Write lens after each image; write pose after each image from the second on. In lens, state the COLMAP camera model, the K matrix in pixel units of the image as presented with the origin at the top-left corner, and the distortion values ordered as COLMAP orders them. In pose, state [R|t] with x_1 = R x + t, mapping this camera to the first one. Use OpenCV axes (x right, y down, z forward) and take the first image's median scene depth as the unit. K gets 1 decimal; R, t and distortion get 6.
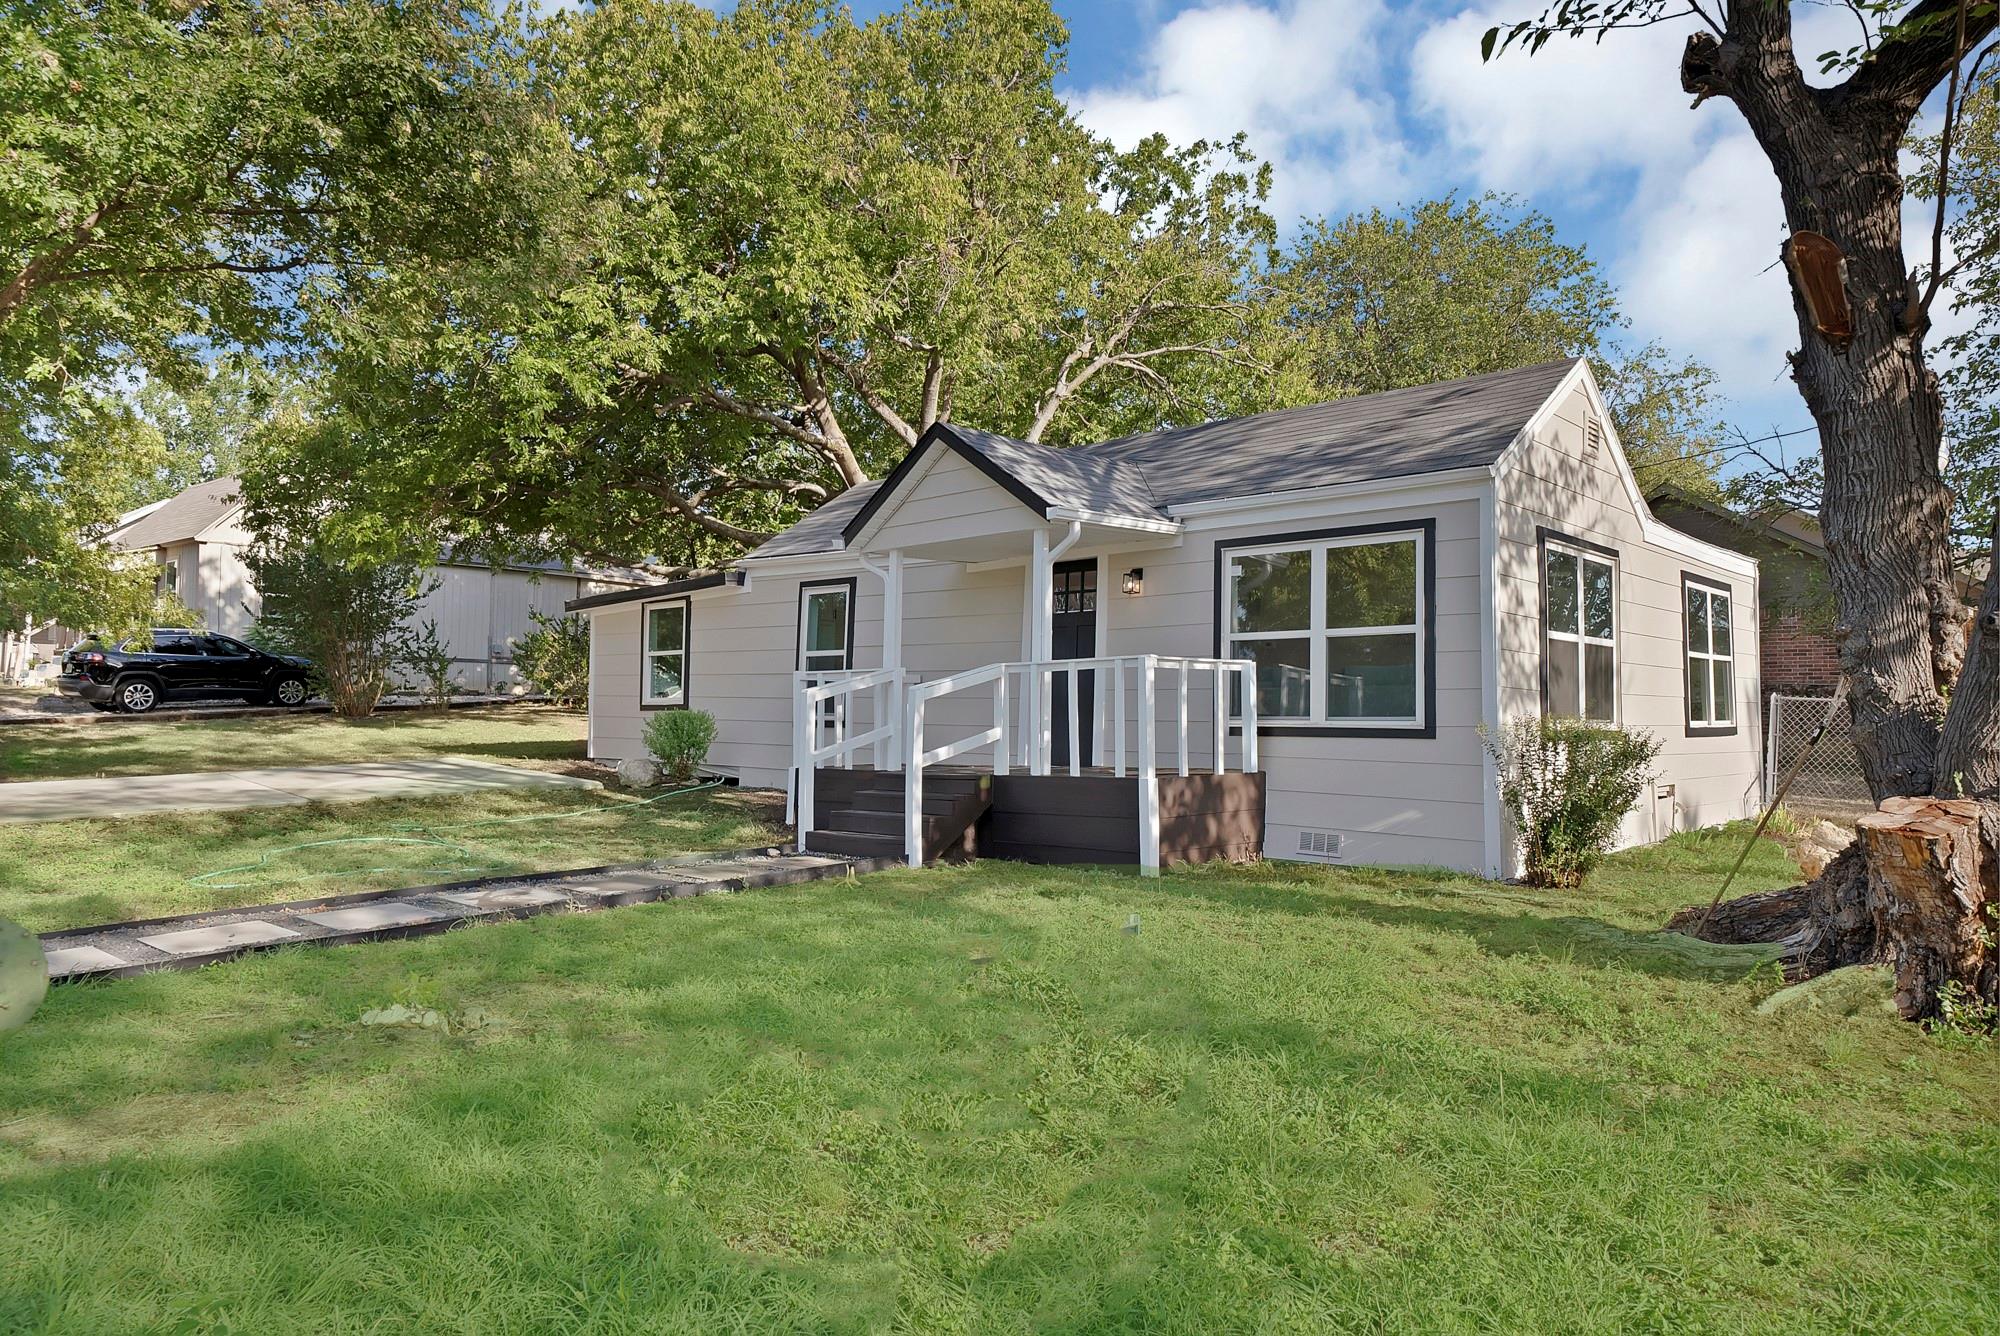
lens RADIAL K [[1264.8, 0, 1000.0], [0, 1264.8, 668.0], [0, 0, 1]] dist [-0.001536, -0.000126]
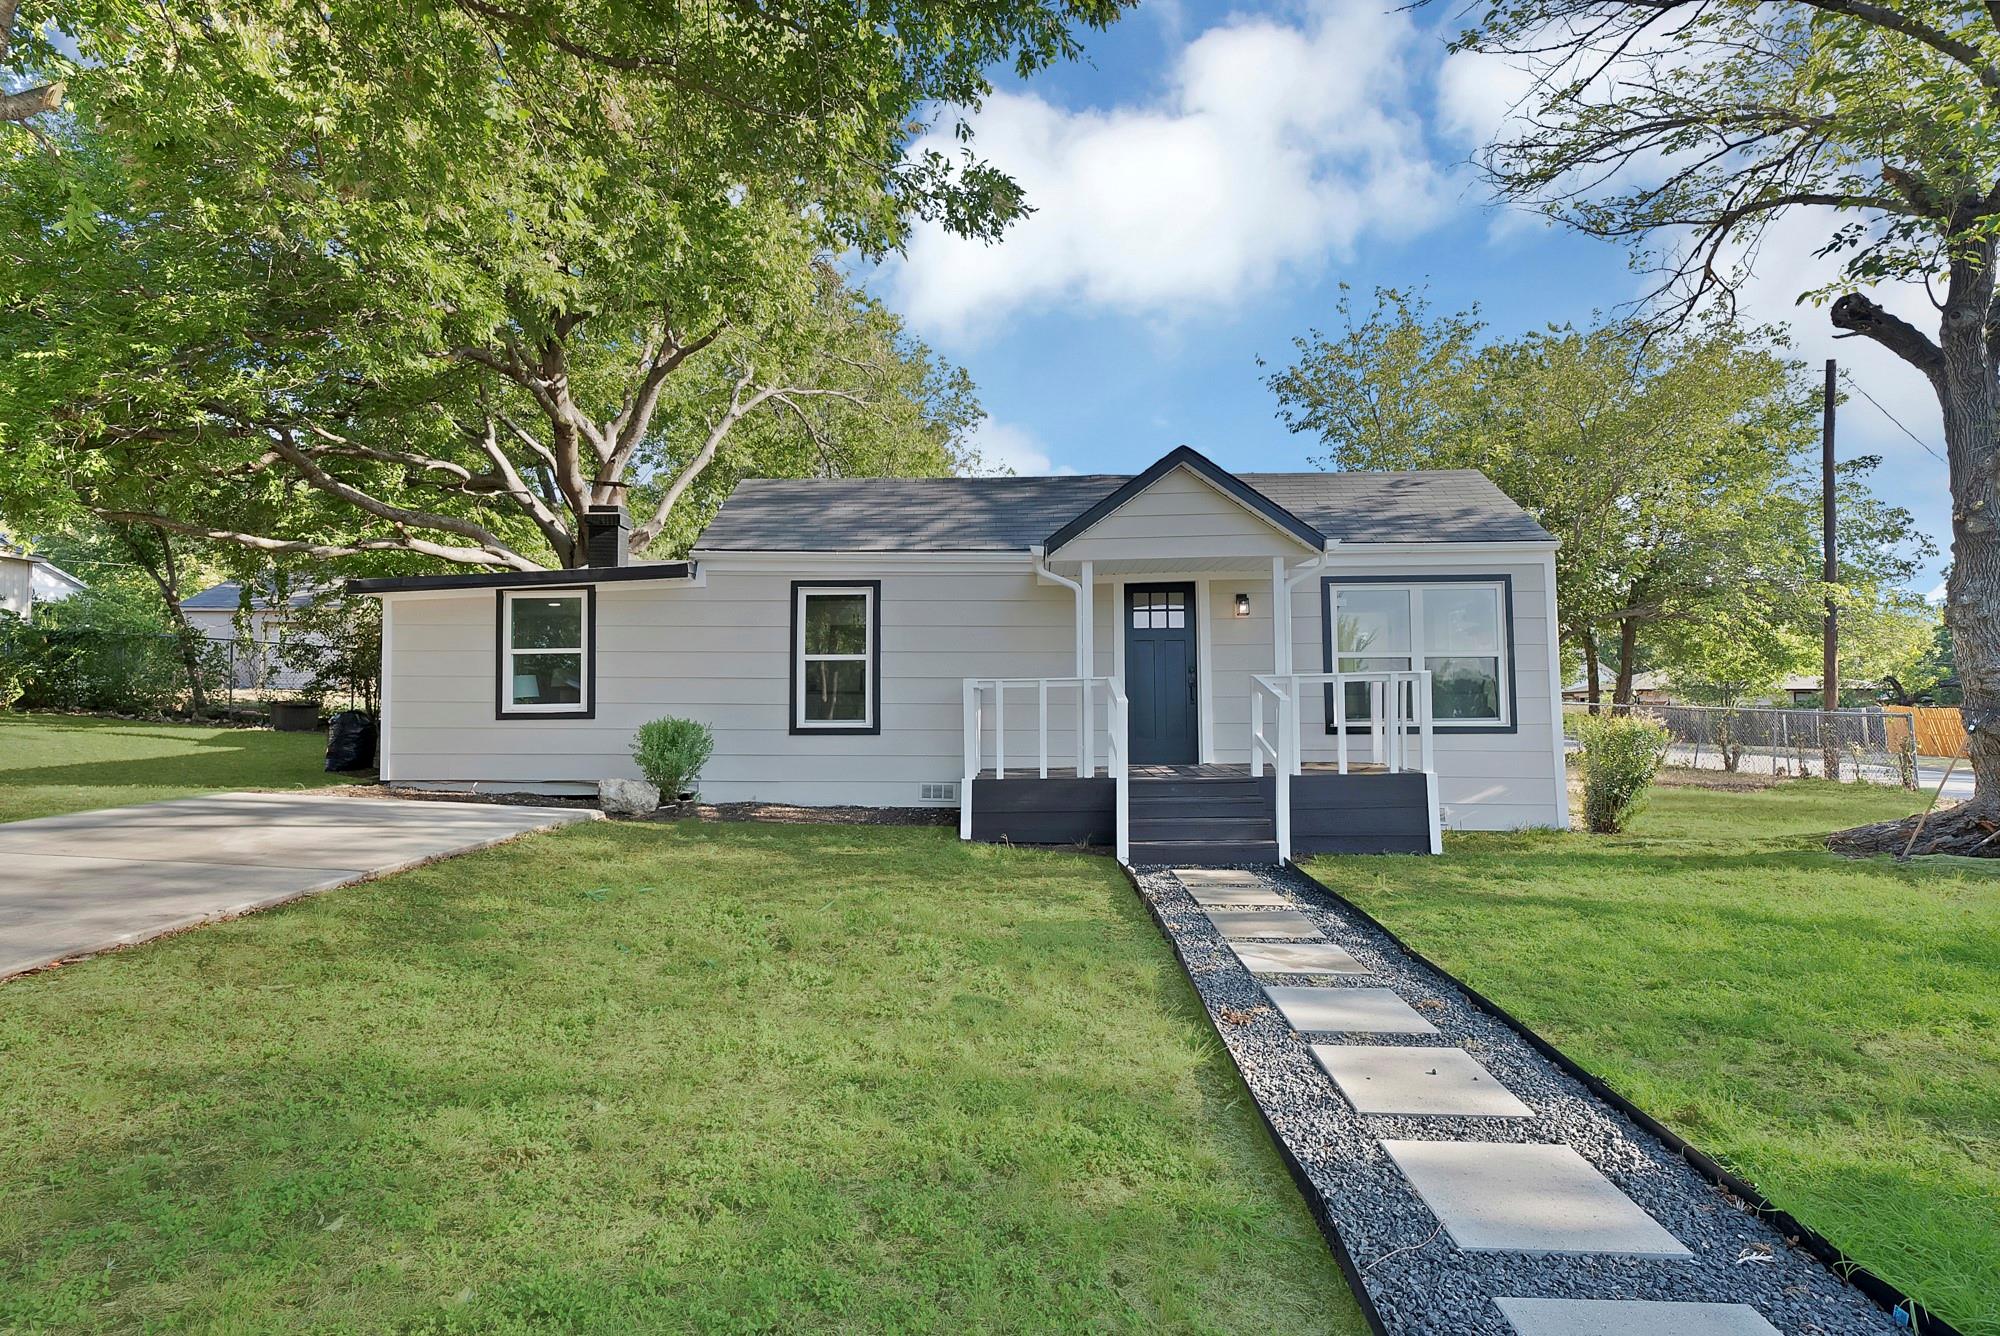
lens RADIAL K [[1060.6, 0, 1000.0], [0, 1060.6, 668.0], [0, 0, 1]] dist [0.002414, 0.000217]
pose [[0.791752, 0.020368, 0.610503, -0.523112], [-0.015324, 0.999792, -0.013482, 0.005633], [-0.610651, 0.001319, 0.791899, 0.273965]]
